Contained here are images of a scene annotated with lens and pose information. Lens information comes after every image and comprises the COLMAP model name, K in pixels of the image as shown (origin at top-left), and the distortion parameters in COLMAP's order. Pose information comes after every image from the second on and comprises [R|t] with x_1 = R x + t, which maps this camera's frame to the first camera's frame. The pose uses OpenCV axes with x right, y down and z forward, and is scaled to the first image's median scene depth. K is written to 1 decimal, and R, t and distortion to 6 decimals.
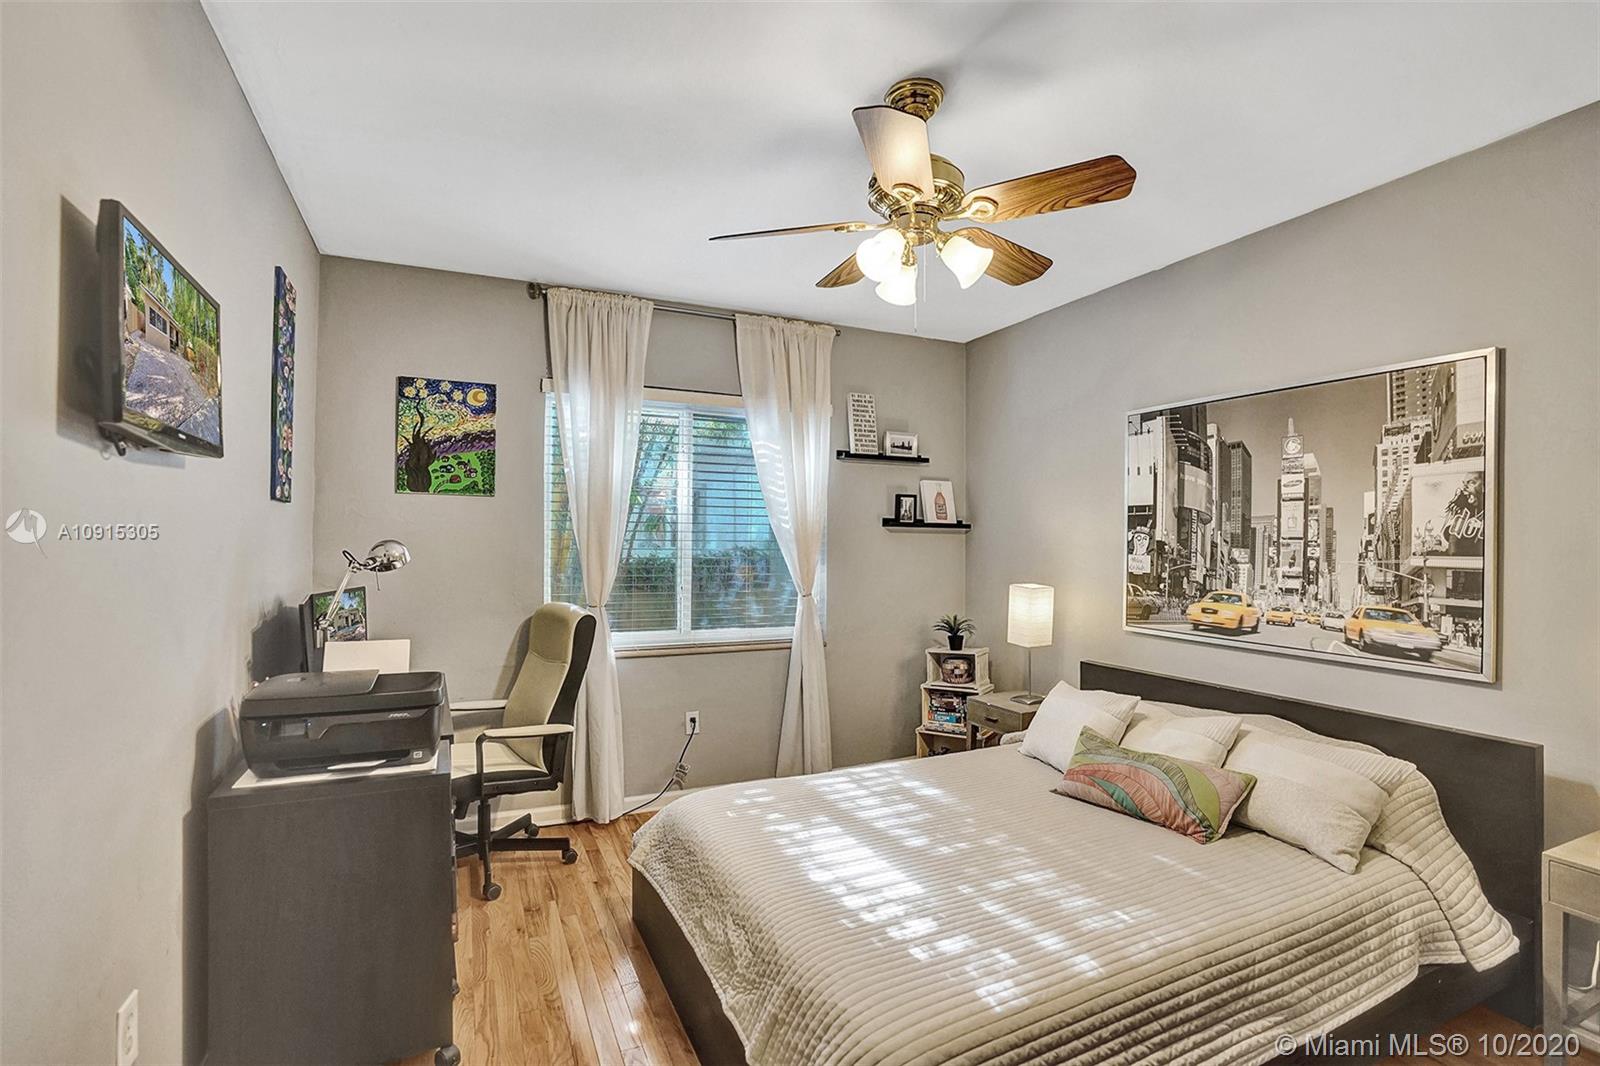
lens RADIAL K [[770.3, 0, 818.2], [0, 770.3, 532.9], [0, 0, 1]] dist [-0.074019, 0.029168]
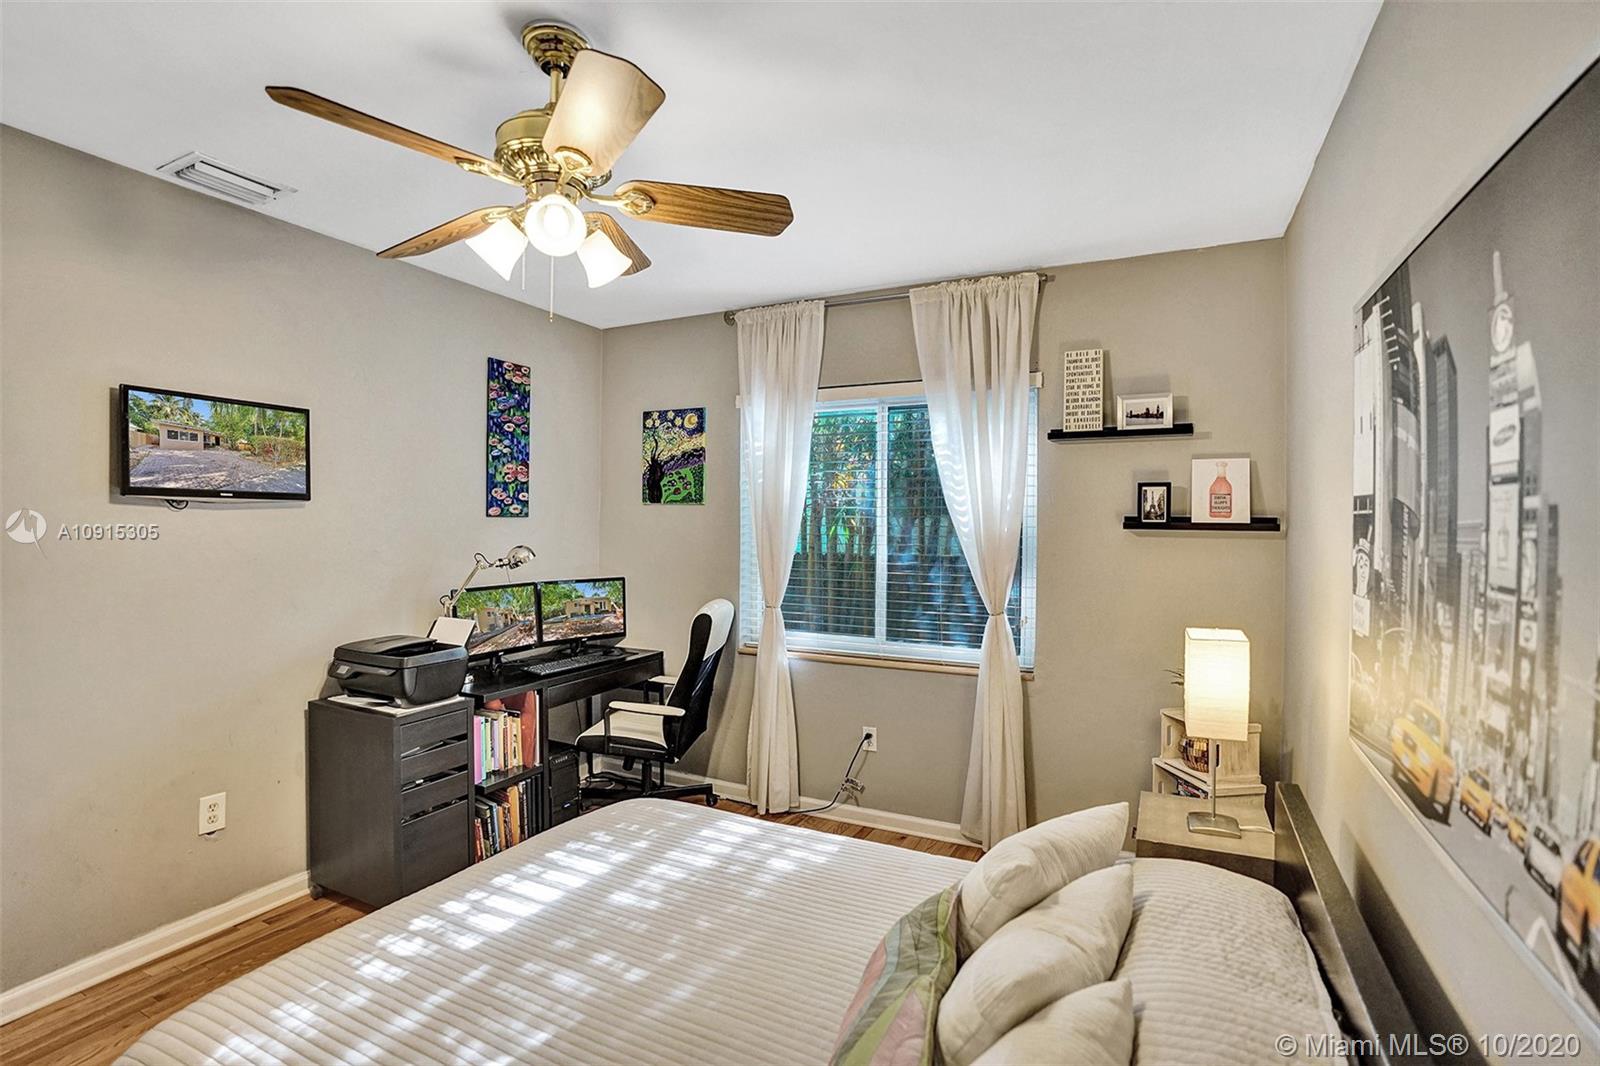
lens RADIAL K [[744.7, 0, 805.8], [0, 744.7, 528.2], [0, 0, 1]] dist [-0.072156, 0.026657]
pose [[0.610927, 0.003327, -0.791680, 0.649096], [0.008063, 0.999913, 0.010425, -0.026003], [0.791646, -0.012752, 0.610847, 0.496434]]
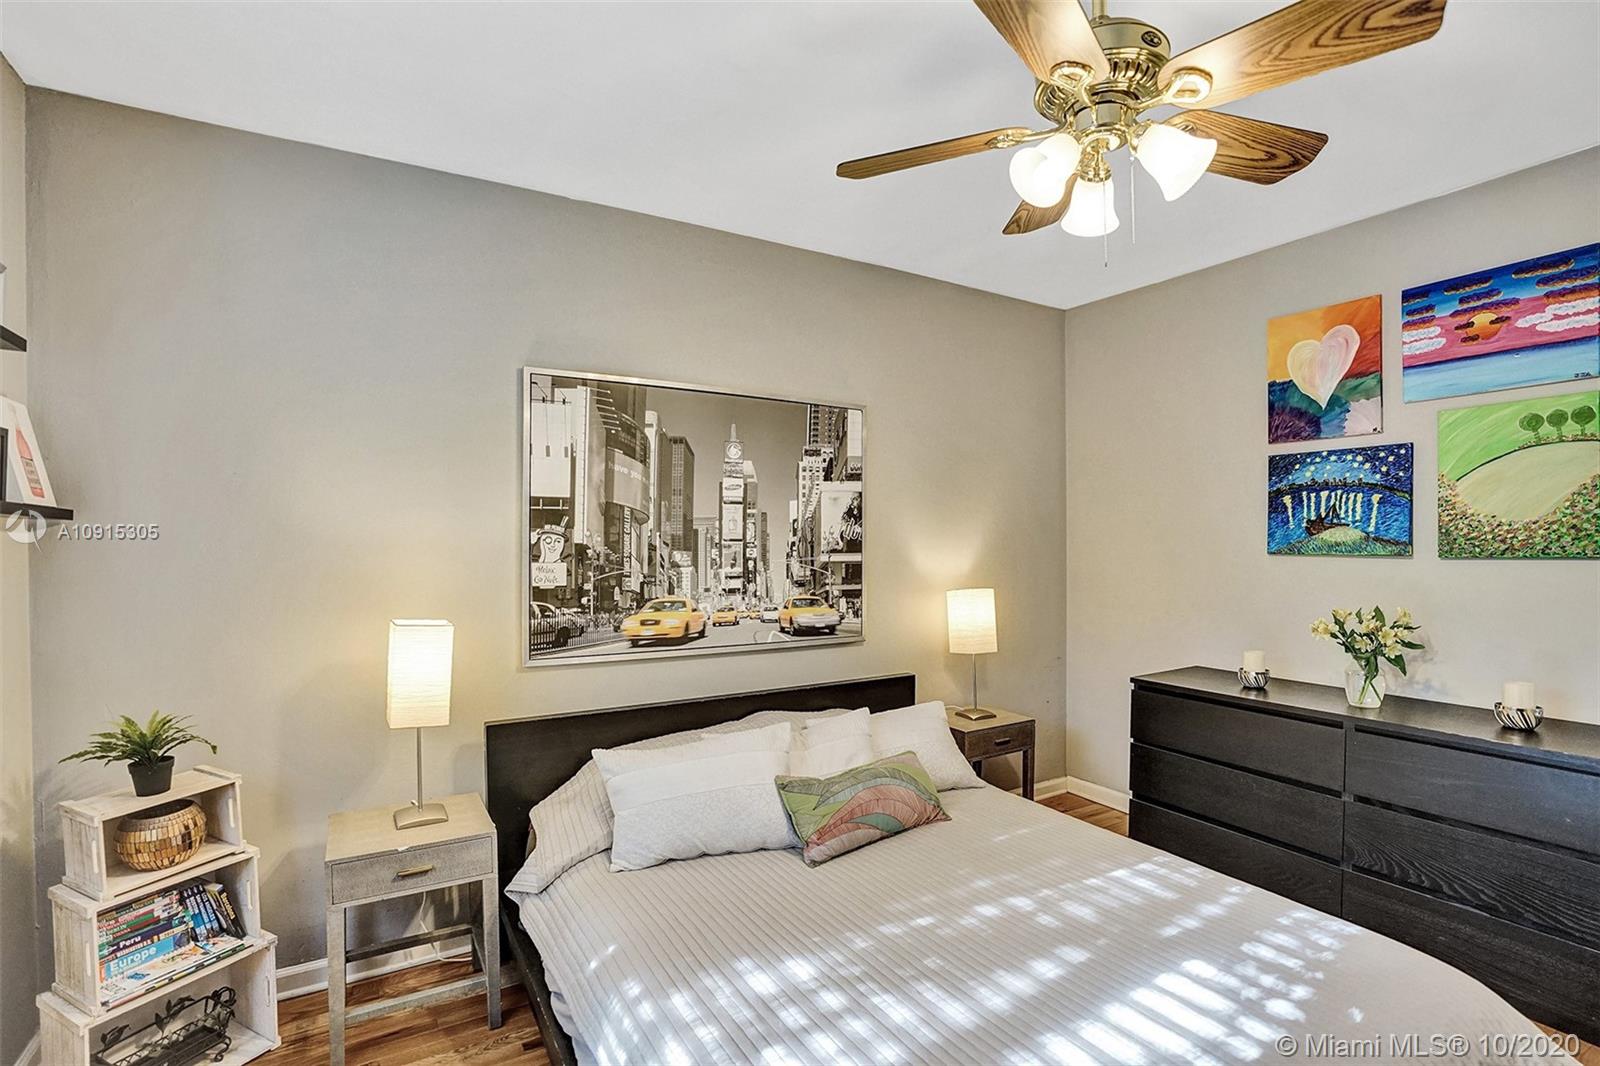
lens RADIAL K [[747.1, 0, 804.9], [0, 747.1, 542.3], [0, 0, 1]] dist [-0.081599, 0.032602]
pose [[-0.096971, -0.009635, 0.995241, -0.376878], [-0.007833, 0.999930, 0.008917, 0.000227], [-0.995256, -0.006931, -0.097039, 0.932870]]
